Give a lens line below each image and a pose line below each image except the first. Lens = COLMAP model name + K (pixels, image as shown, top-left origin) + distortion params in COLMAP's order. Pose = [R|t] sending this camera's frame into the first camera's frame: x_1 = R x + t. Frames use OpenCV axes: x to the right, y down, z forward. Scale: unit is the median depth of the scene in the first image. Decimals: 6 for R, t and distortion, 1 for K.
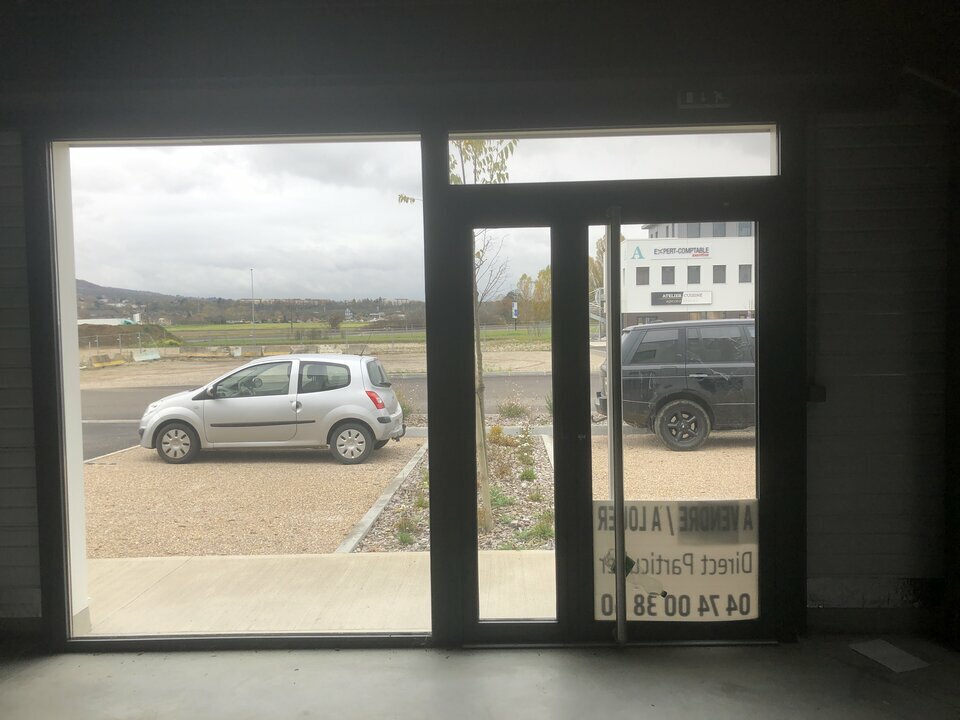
lens RADIAL K [[774.1, 0, 475.2], [0, 774.1, 338.4], [0, 0, 1]] dist [0.021302, -0.033446]
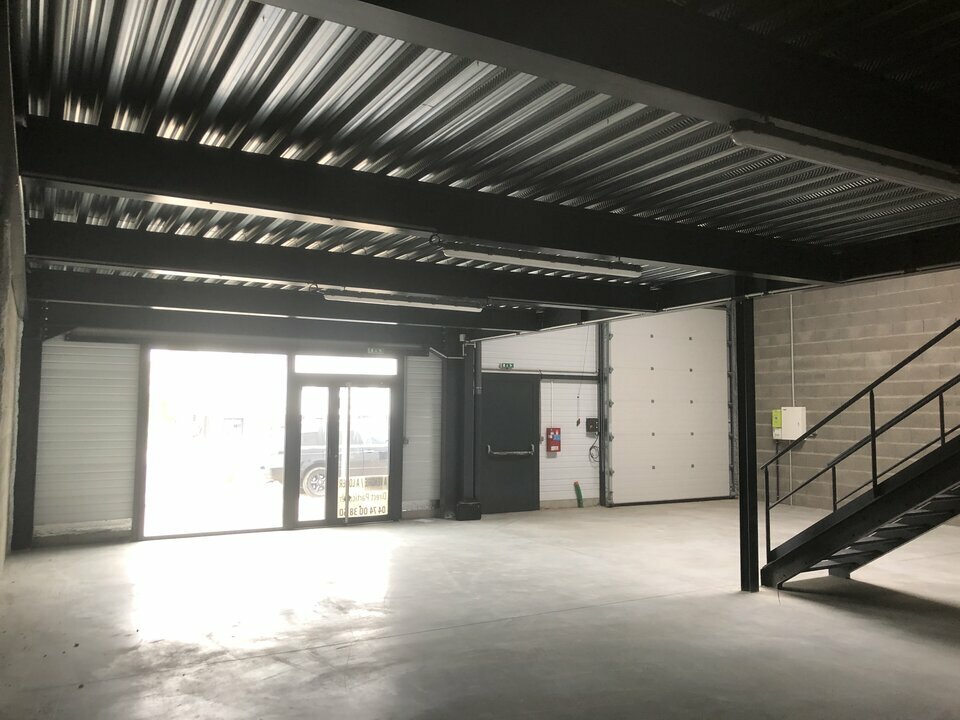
lens RADIAL K [[774.1, 0, 478.1], [0, 774.1, 347.8], [0, 0, 1]] dist [0.021302, -0.033446]
pose [[0.858966, 0.060785, 0.508411, -0.953319], [-0.003086, 0.993525, -0.113572, 0.047772], [-0.512023, 0.095986, 0.853592, -1.921717]]
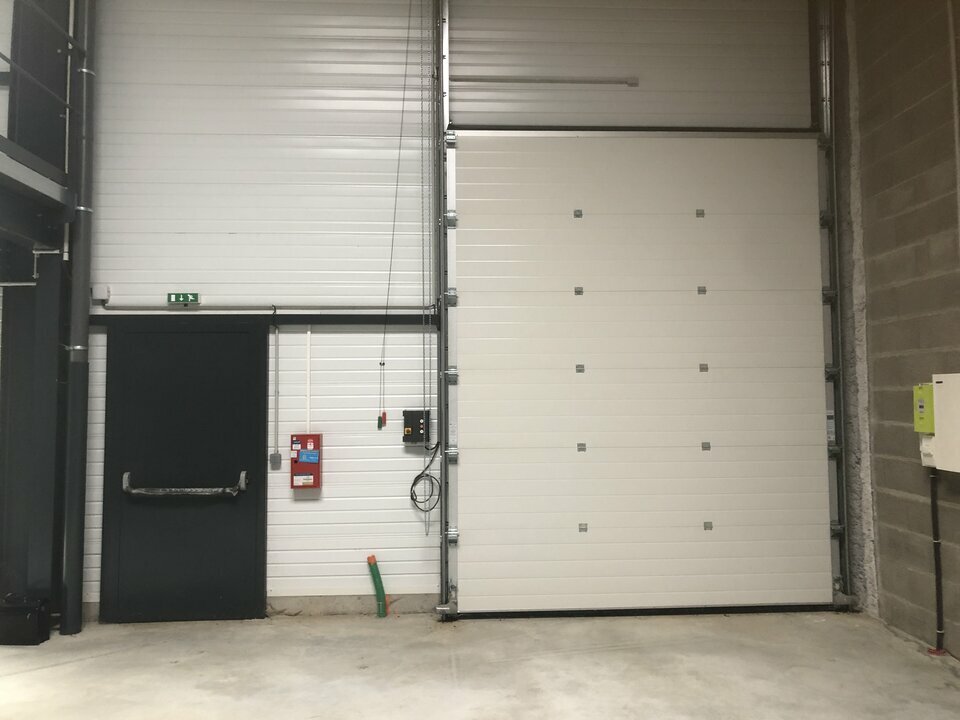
lens RADIAL K [[774.1, 0, 499.9], [0, 774.1, 346.3], [0, 0, 1]] dist [0.021302, -0.033446]
pose [[0.996671, 0.013114, 0.080462, 1.444439], [-0.005093, 0.995065, -0.099094, -0.014460], [-0.081364, 0.098355, 0.991820, -0.647702]]
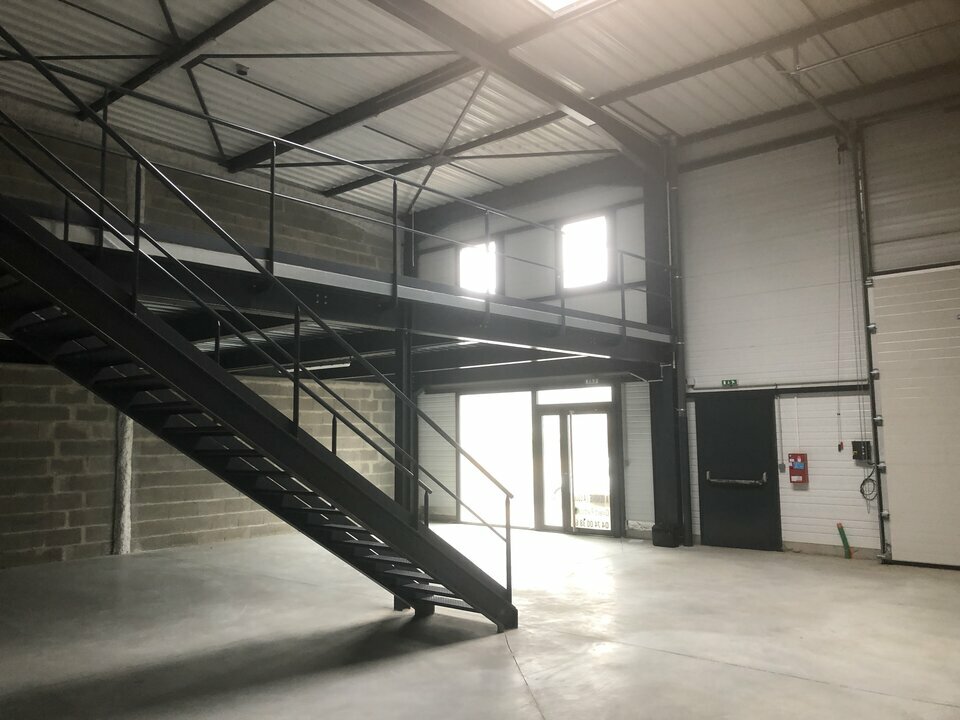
lens RADIAL K [[774.1, 0, 479.6], [0, 774.1, 351.9], [0, 0, 1]] dist [0.021302, -0.033446]
pose [[0.765814, -0.060480, -0.640212, 2.152622], [-0.023869, 0.992208, -0.122285, 0.015495], [0.642619, 0.108929, 0.758403, -2.036008]]
